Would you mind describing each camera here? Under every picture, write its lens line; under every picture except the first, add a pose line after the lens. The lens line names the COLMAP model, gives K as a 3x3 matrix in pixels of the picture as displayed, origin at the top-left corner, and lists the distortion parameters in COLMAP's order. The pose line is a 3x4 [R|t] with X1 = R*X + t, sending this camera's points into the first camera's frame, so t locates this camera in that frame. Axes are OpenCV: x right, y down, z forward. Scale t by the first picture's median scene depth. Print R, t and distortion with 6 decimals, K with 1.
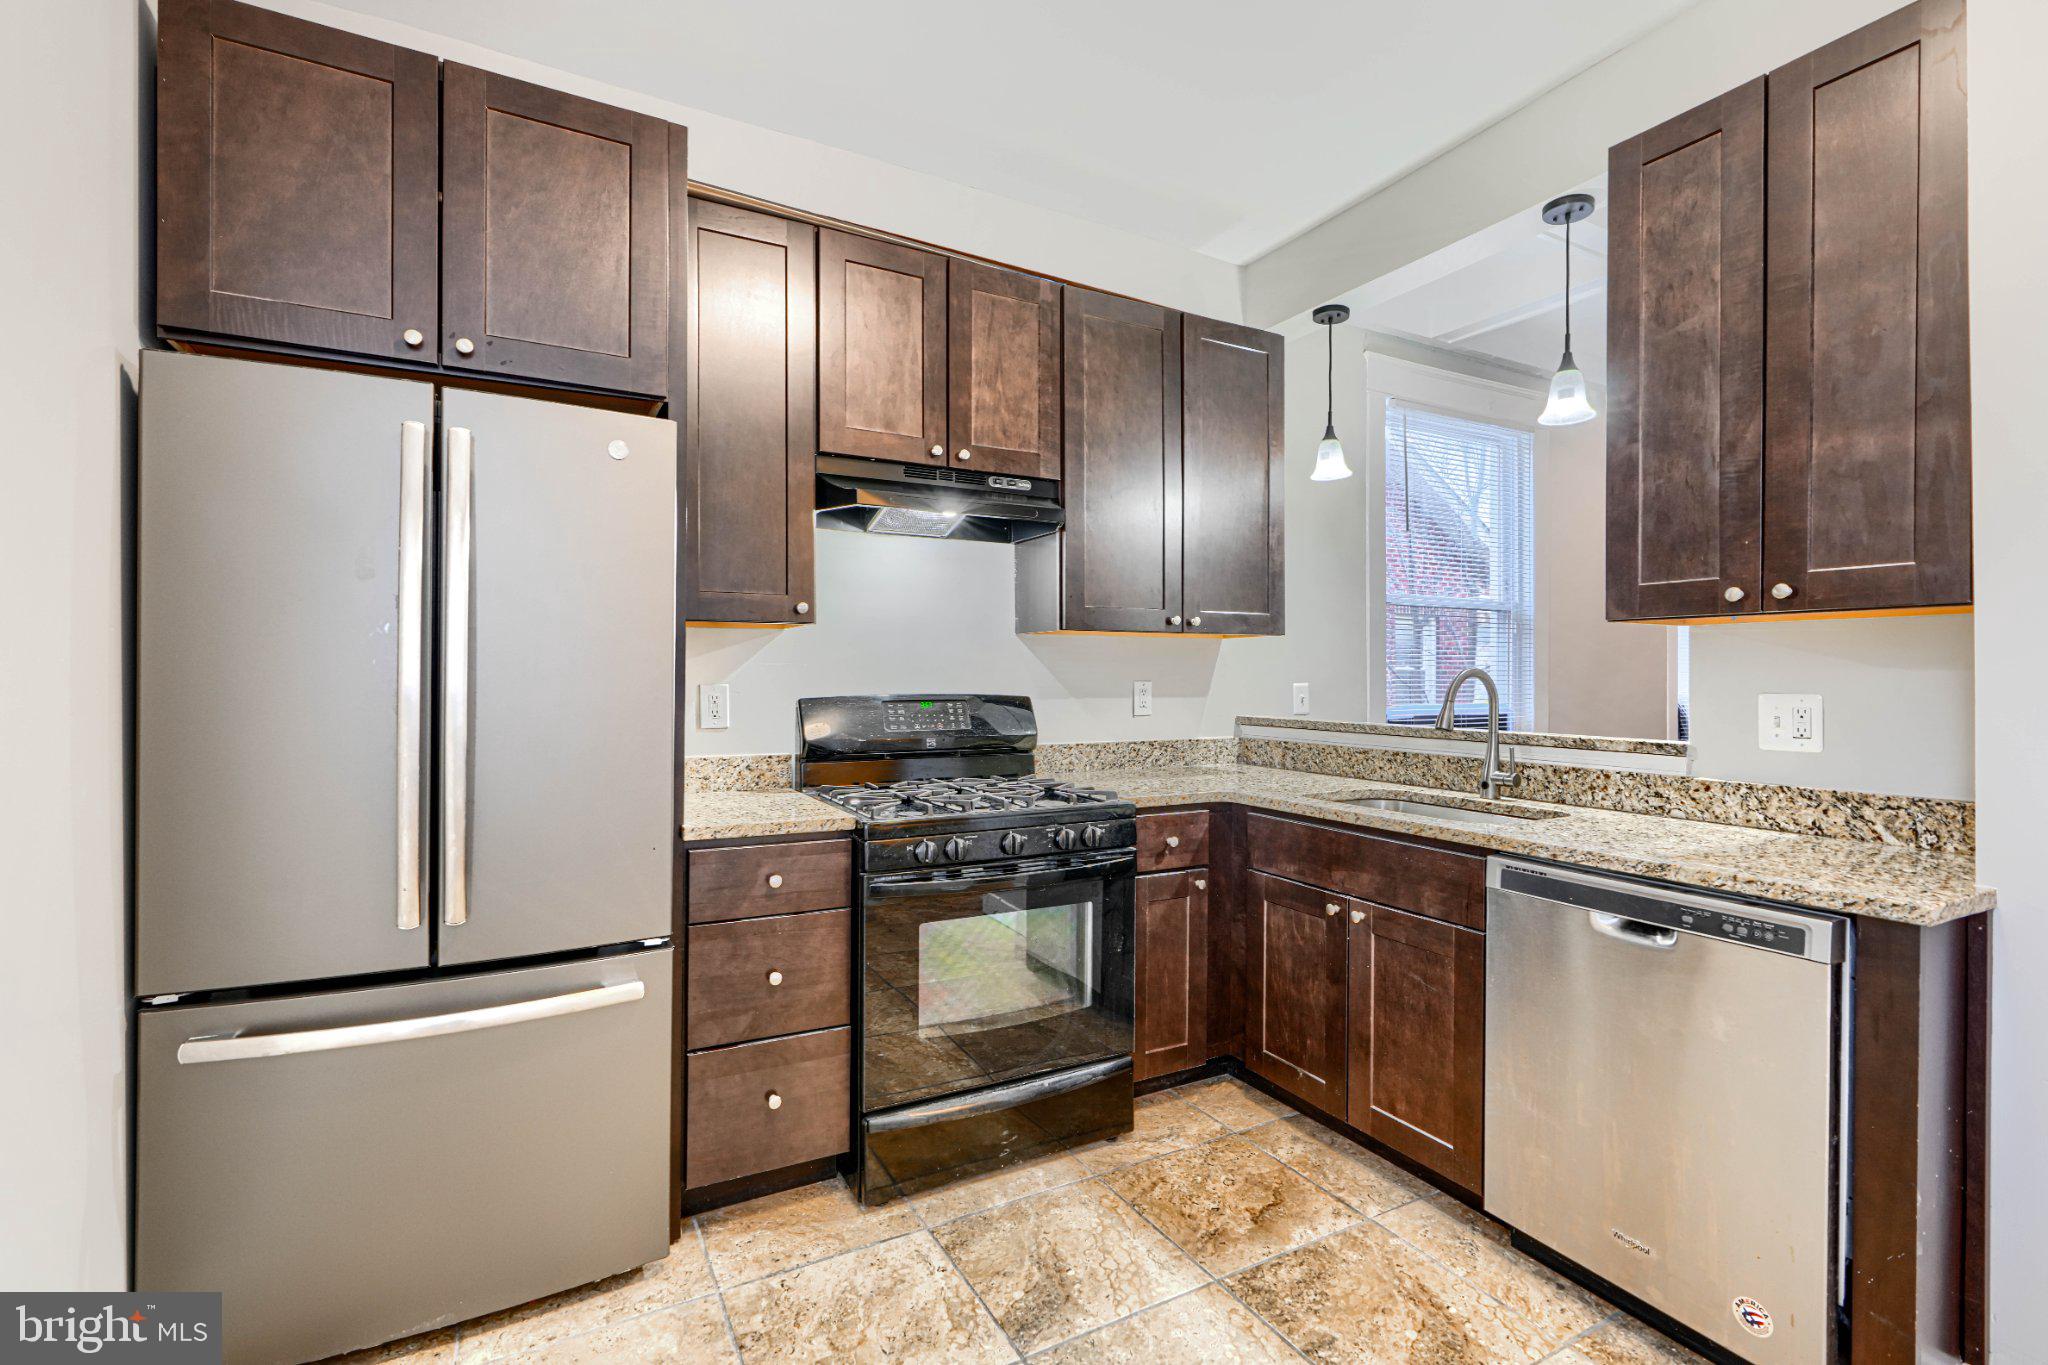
lens RADIAL K [[933.1, 0, 1020.2], [0, 933.1, 681.1], [0, 0, 1]] dist [0.000439, 0.000542]
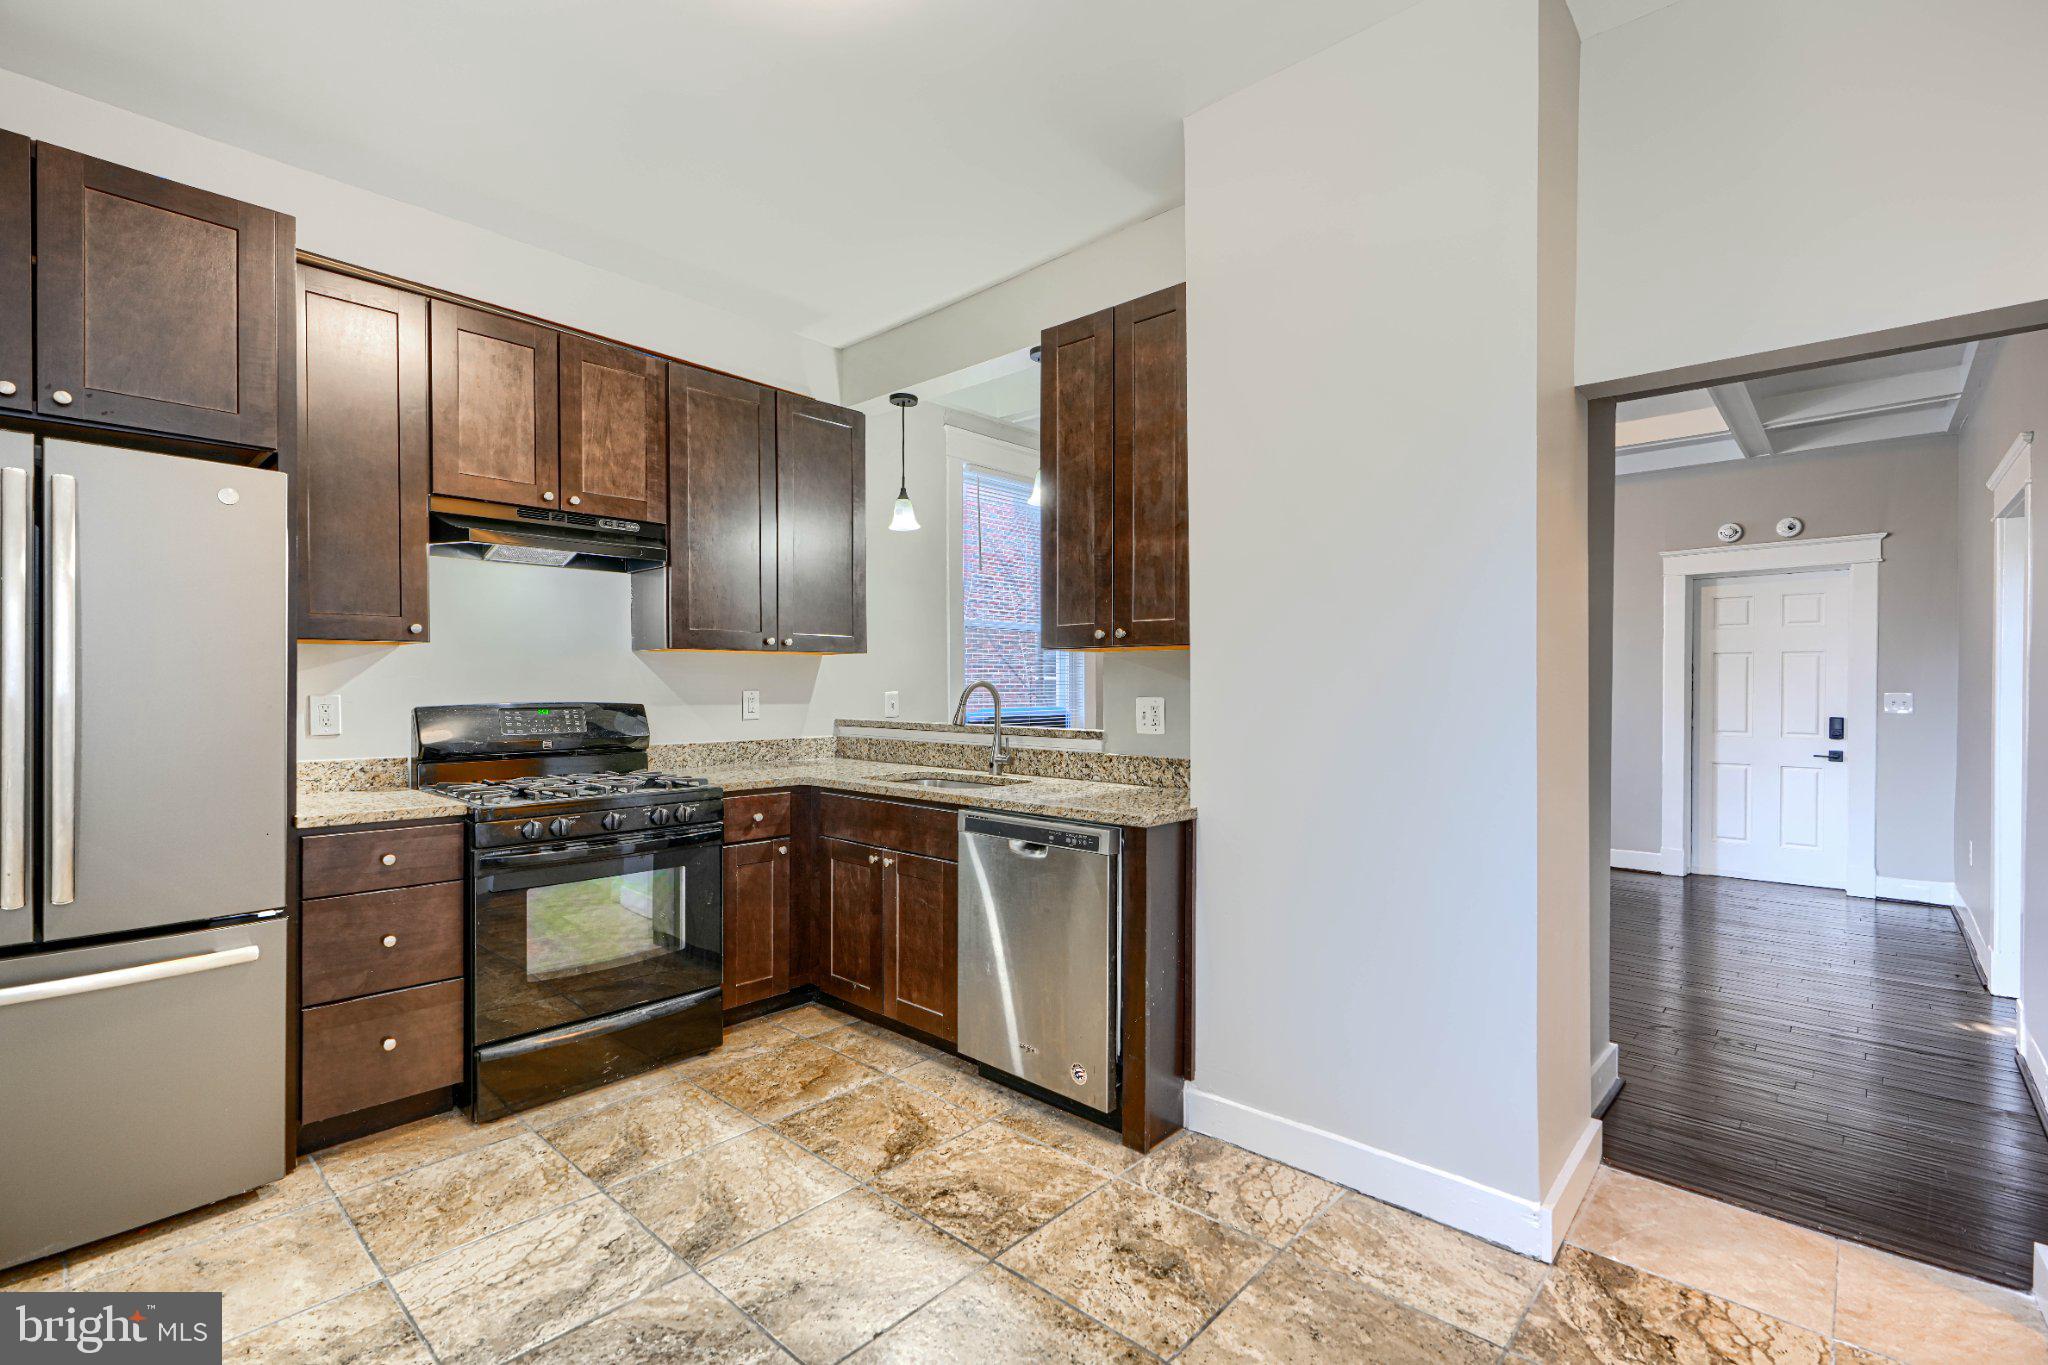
lens RADIAL K [[928.7, 0, 1024.5], [0, 928.7, 694.0], [0, 0, 1]] dist [0.001609, -0.000170]
pose [[0.945310, -0.005170, 0.326132, 0.113383], [0.003638, 0.999979, 0.005309, -0.000728], [-0.326153, -0.003833, 0.945309, -0.368170]]
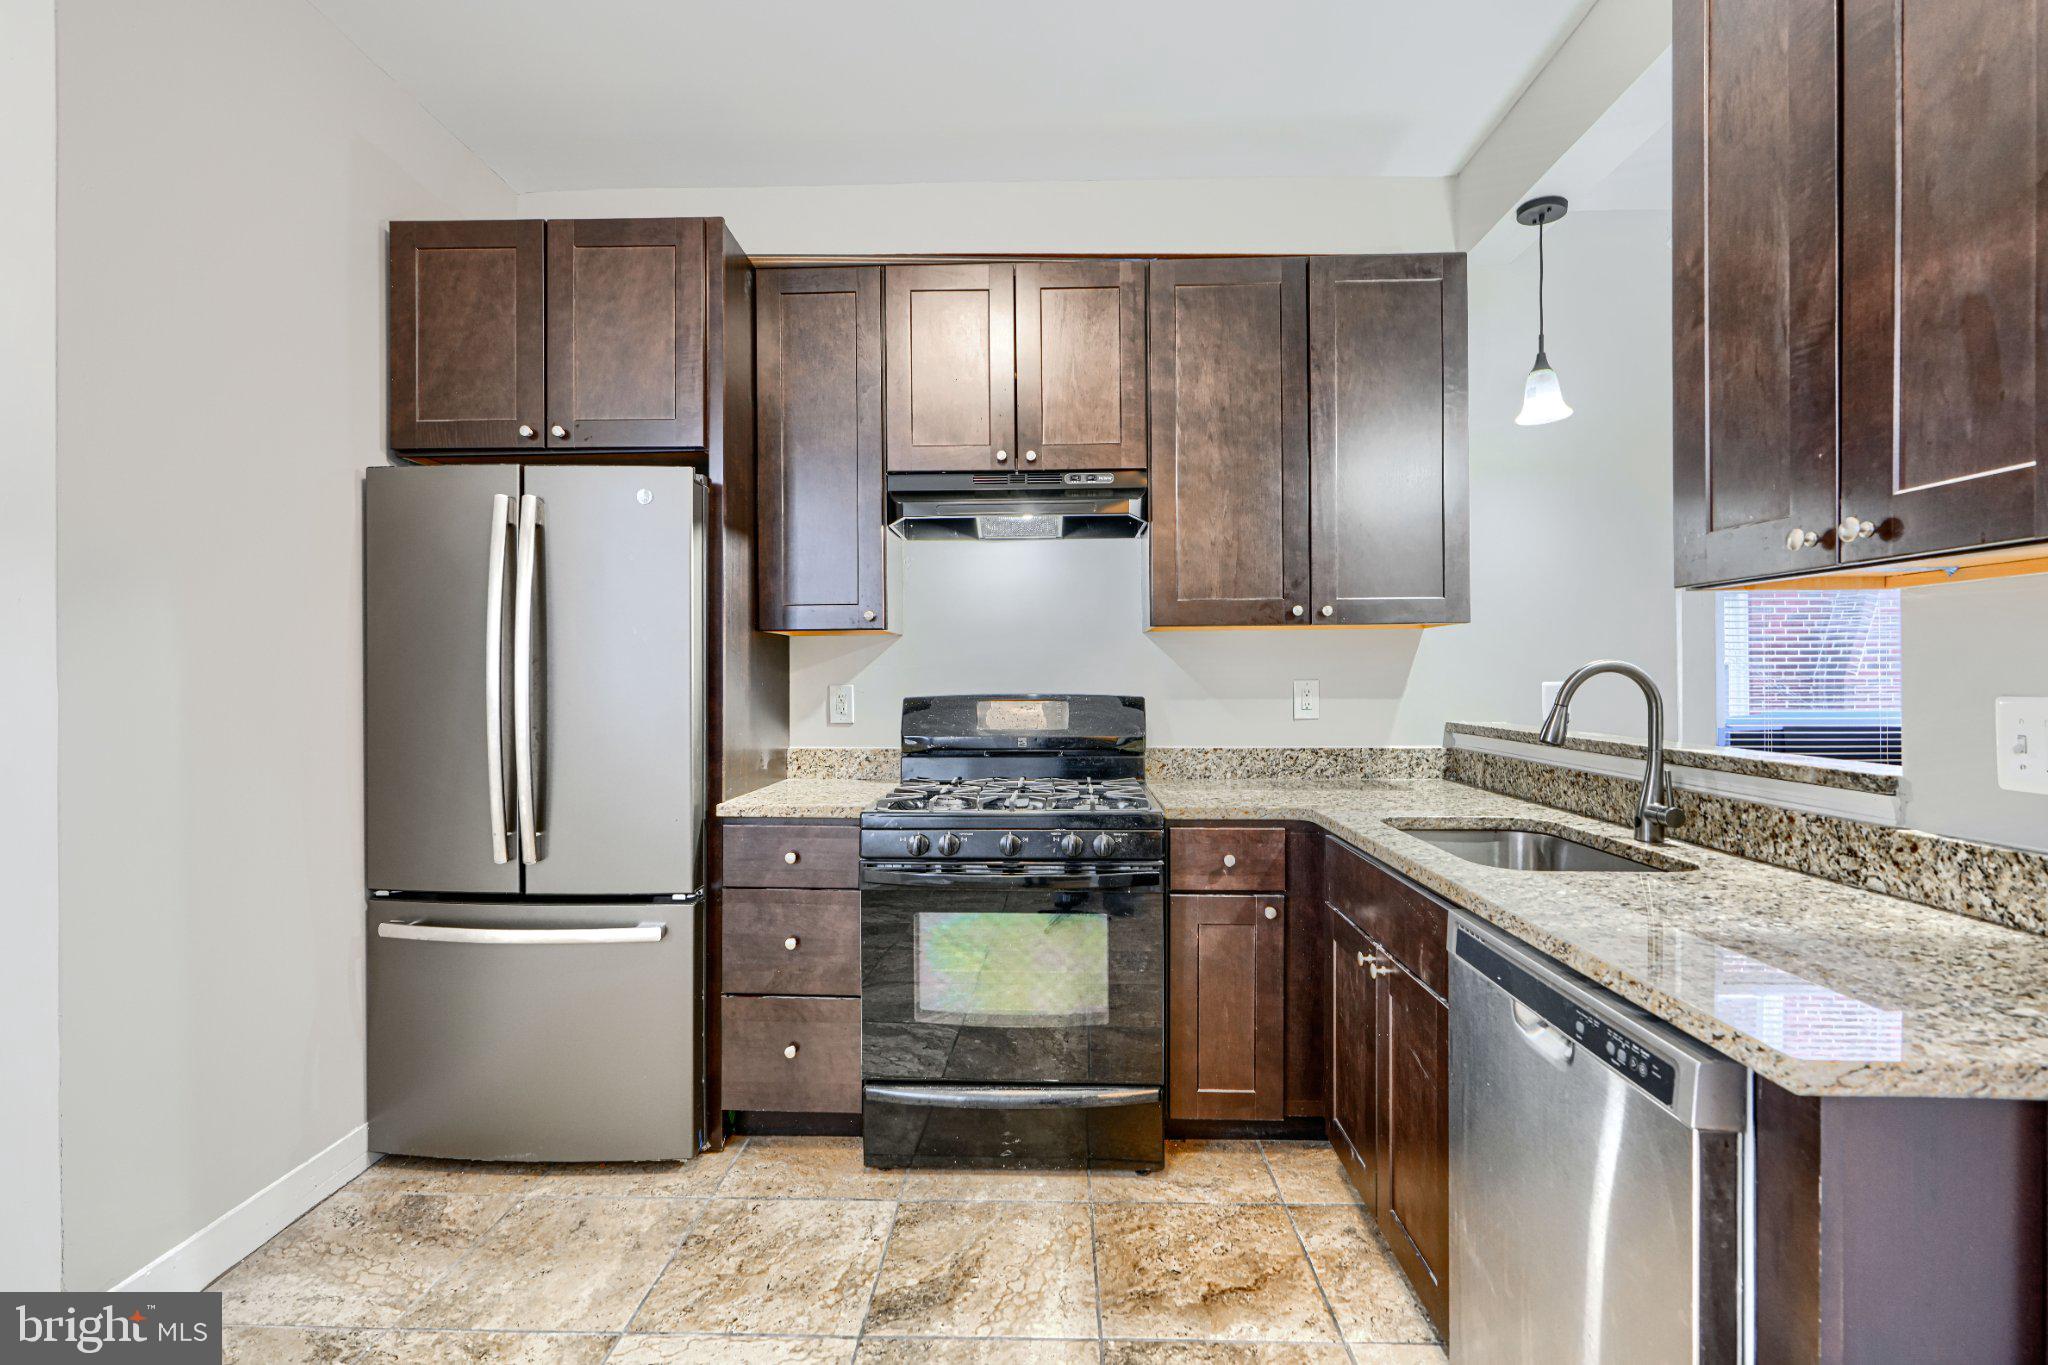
lens RADIAL K [[933.1, 0, 1020.2], [0, 933.1, 681.1], [0, 0, 1]] dist [0.000439, 0.000542]
pose [[0.861355, -0.004393, -0.507985, 0.530272], [0.004230, 0.999990, -0.001476, 0.001647], [0.507986, -0.000877, 0.861365, 0.154644]]
